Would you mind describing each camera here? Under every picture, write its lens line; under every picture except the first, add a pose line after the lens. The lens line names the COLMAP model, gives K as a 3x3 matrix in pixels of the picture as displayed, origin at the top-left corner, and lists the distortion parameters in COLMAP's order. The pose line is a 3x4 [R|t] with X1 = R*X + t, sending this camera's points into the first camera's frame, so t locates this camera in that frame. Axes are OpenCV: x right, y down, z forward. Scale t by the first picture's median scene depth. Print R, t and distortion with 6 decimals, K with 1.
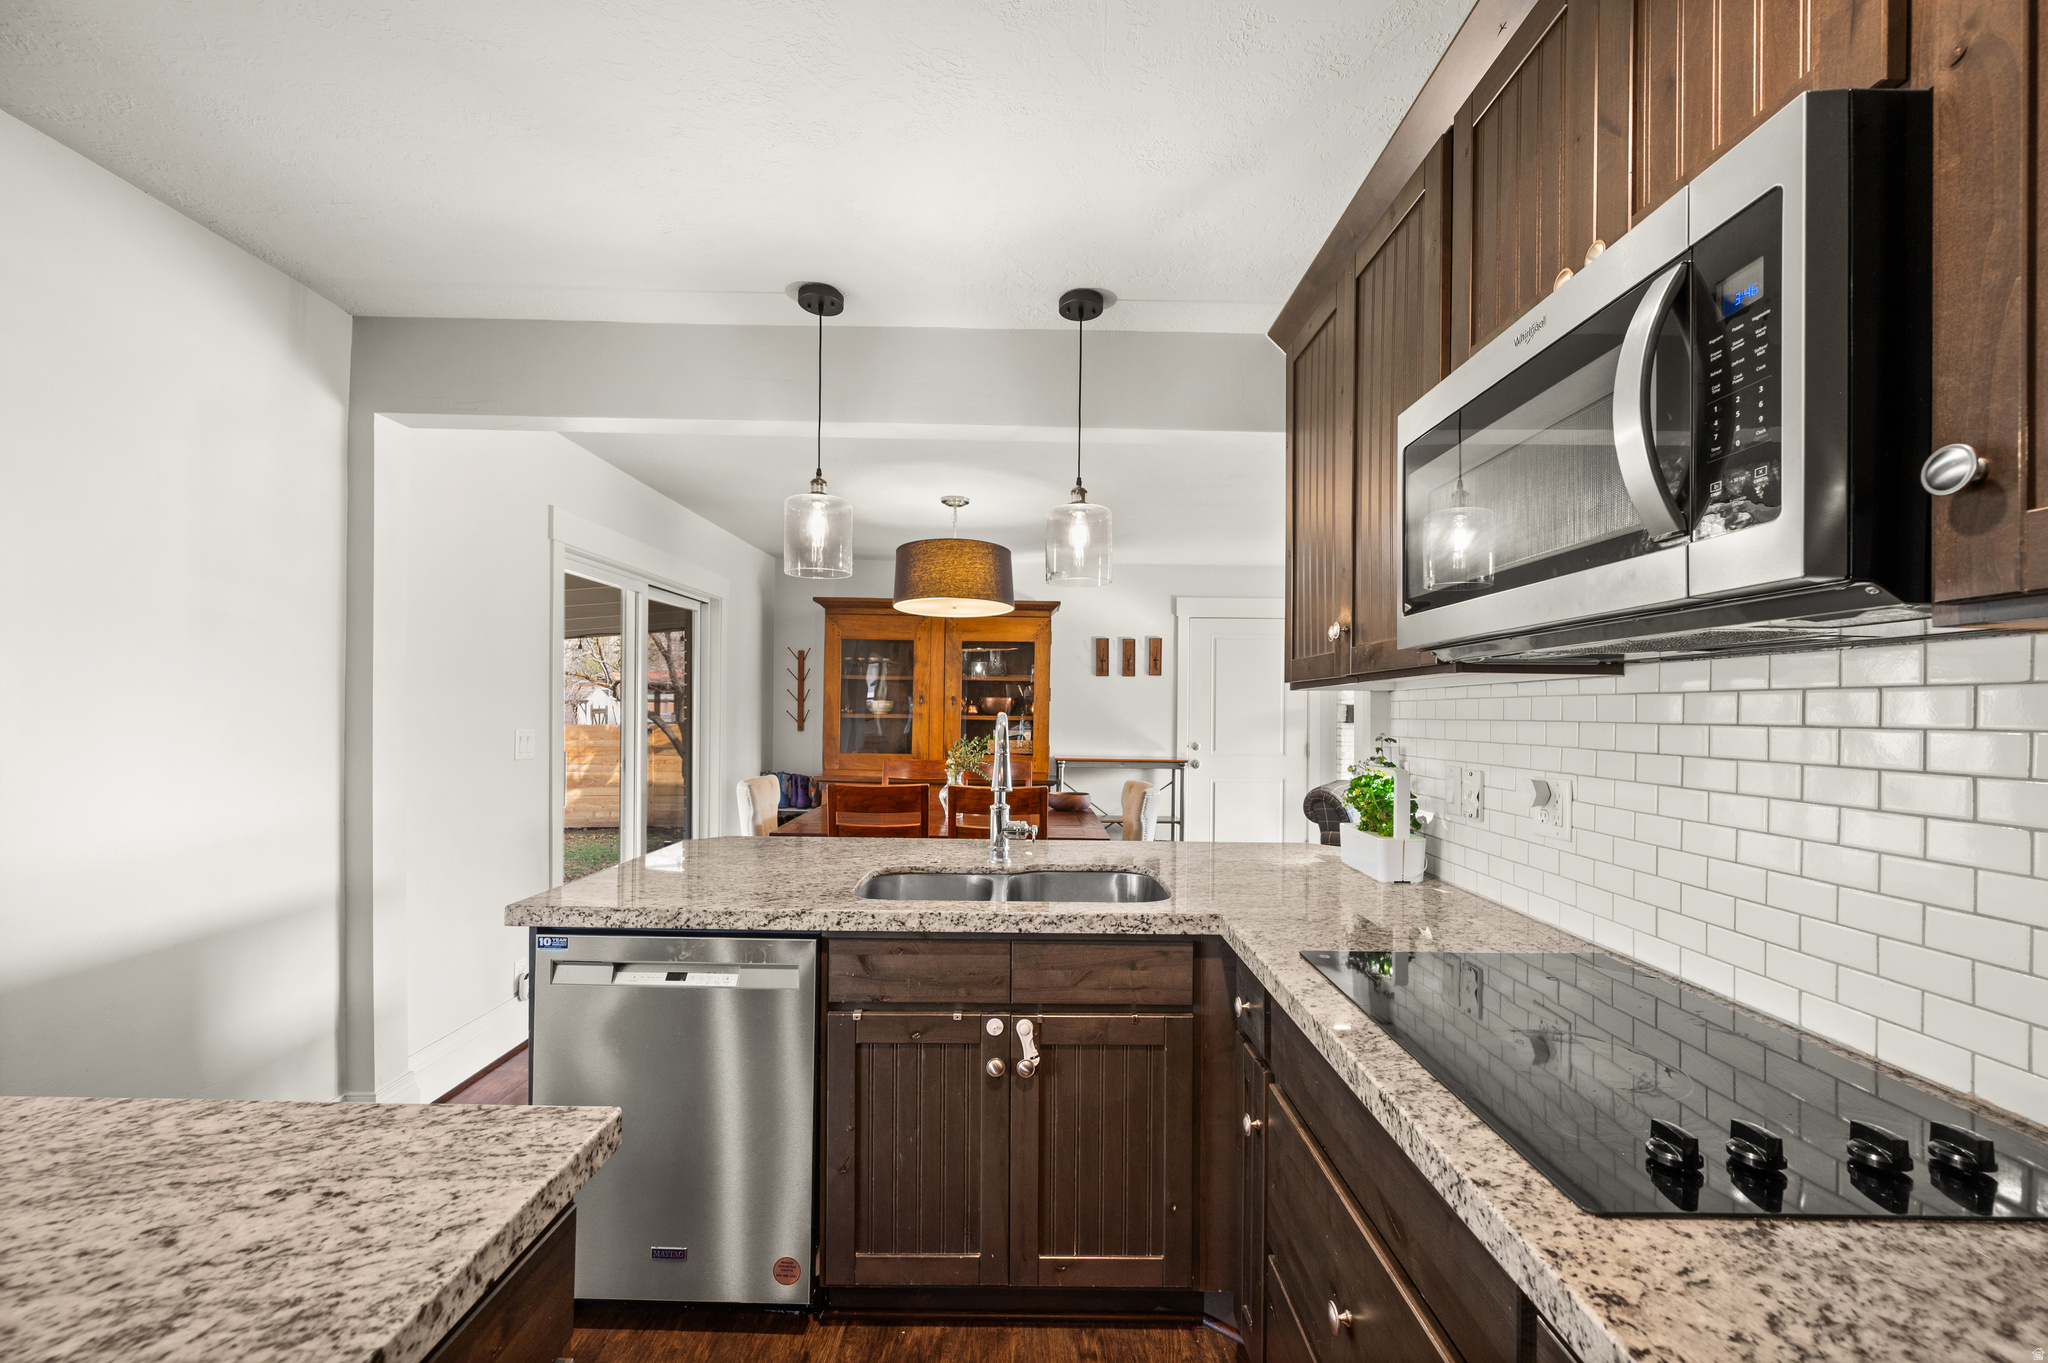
lens RADIAL K [[822.4, 0, 1023.9], [0, 822.4, 708.1], [0, 0, 1]] dist [0.000420, -0.001395]
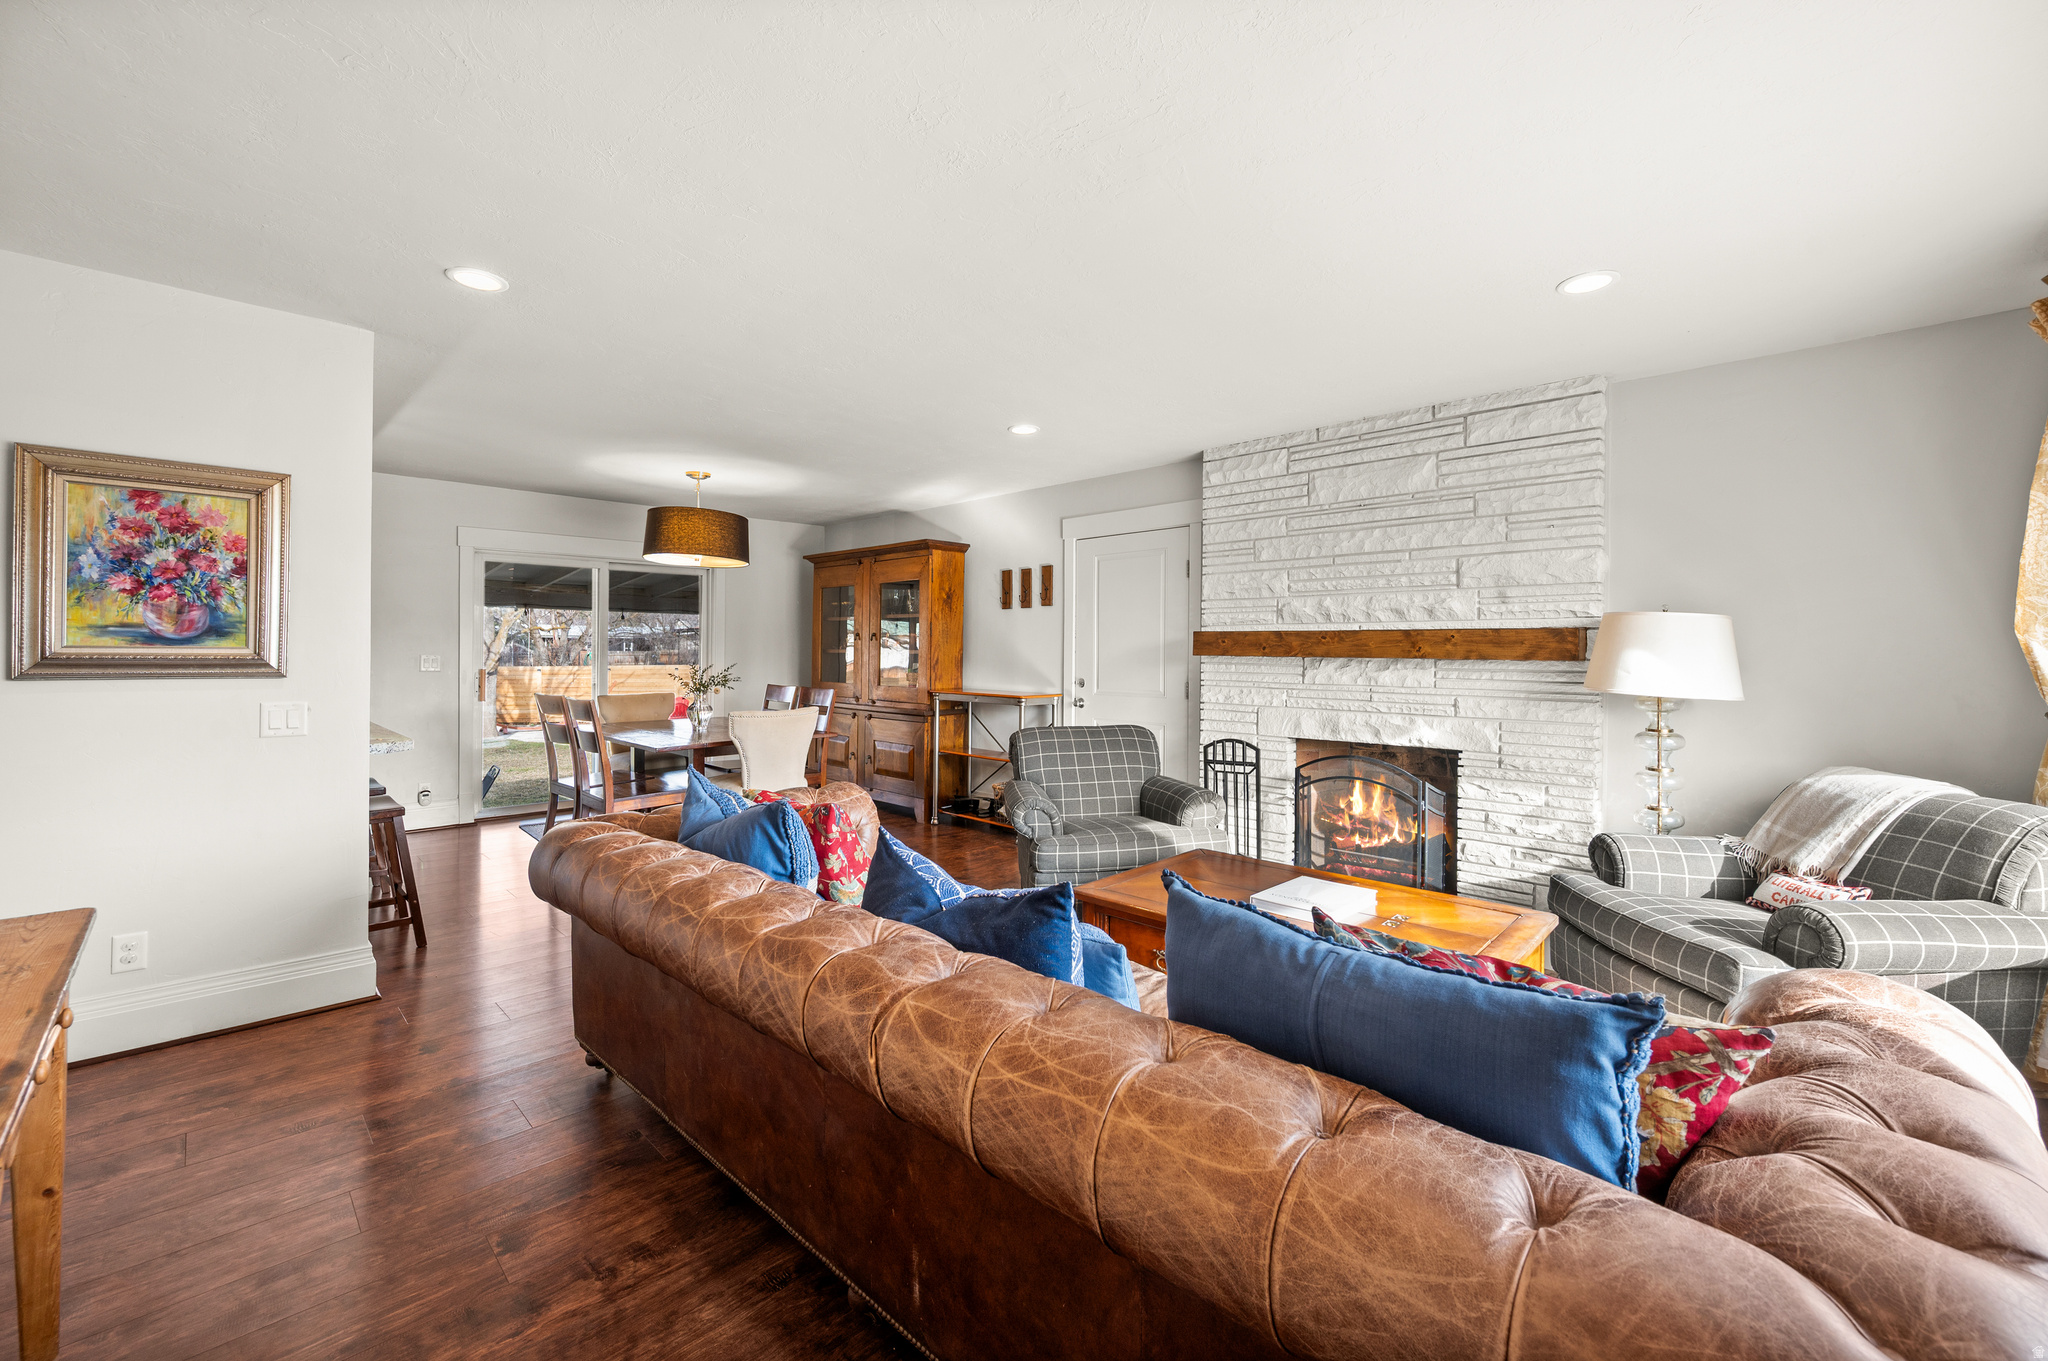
lens RADIAL K [[822.4, 0, 1046.8], [0, 822.4, 655.2], [0, 0, 1]] dist [0.000420, -0.001395]
pose [[0.723561, -0.004442, -0.690246, 1.990605], [0.003776, 0.999990, -0.002477, 0.045026], [0.690250, -0.000814, 0.723571, 0.829828]]
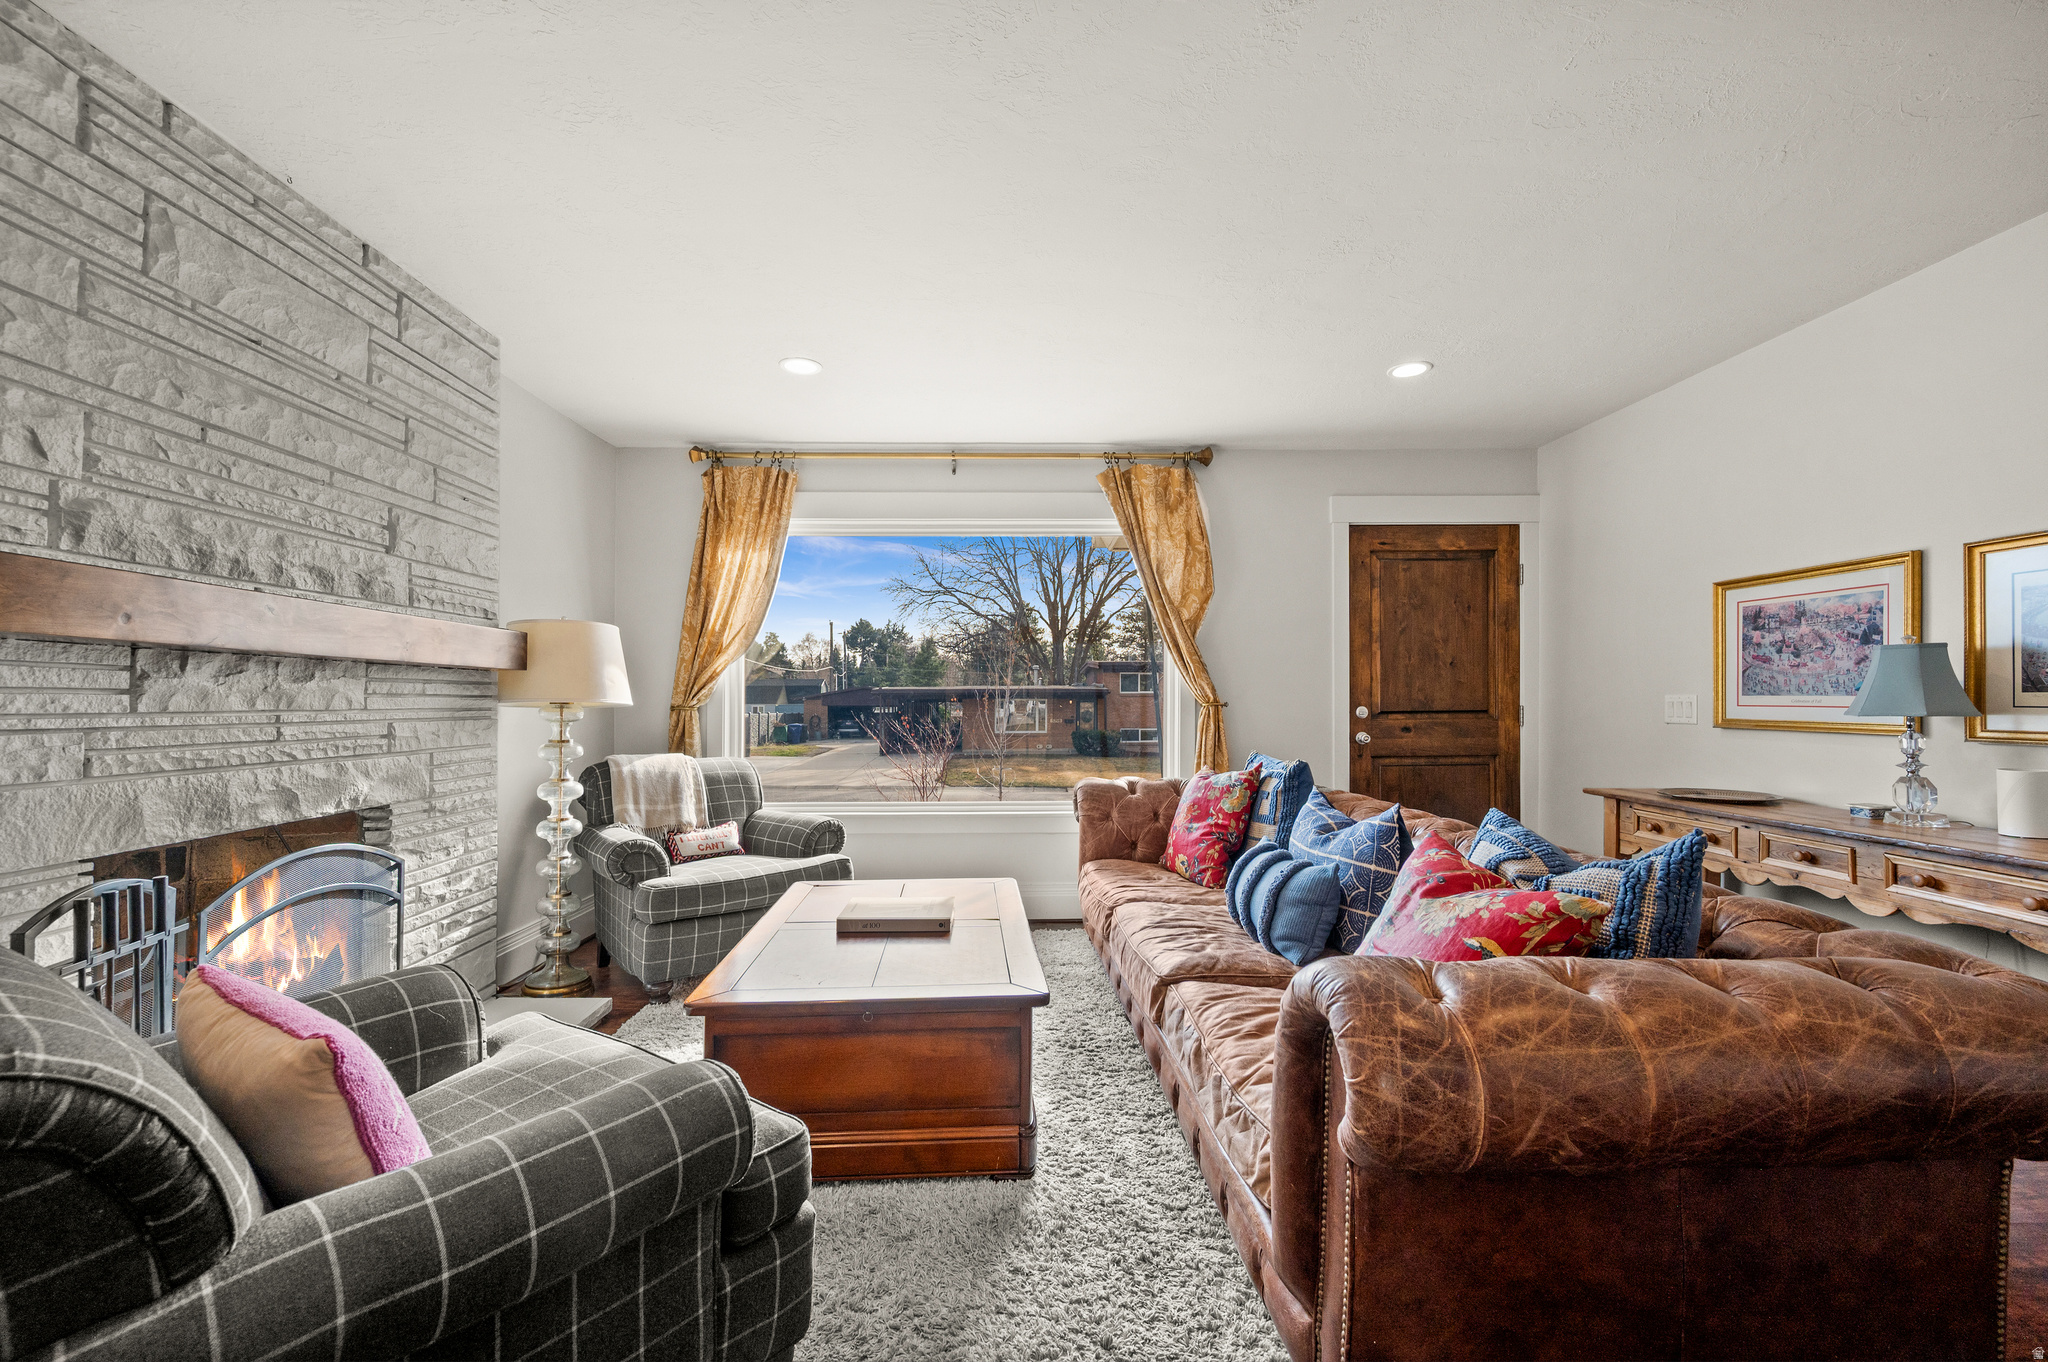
lens RADIAL K [[822.4, 0, 1008.3], [0, 822.4, 684.6], [0, 0, 1]] dist [0.000420, -0.001395]
pose [[-0.023659, 0.004186, 0.999711, 0.493296], [-0.003141, 0.999986, -0.004261, 0.078902], [-0.999715, -0.003241, -0.023646, 1.737720]]
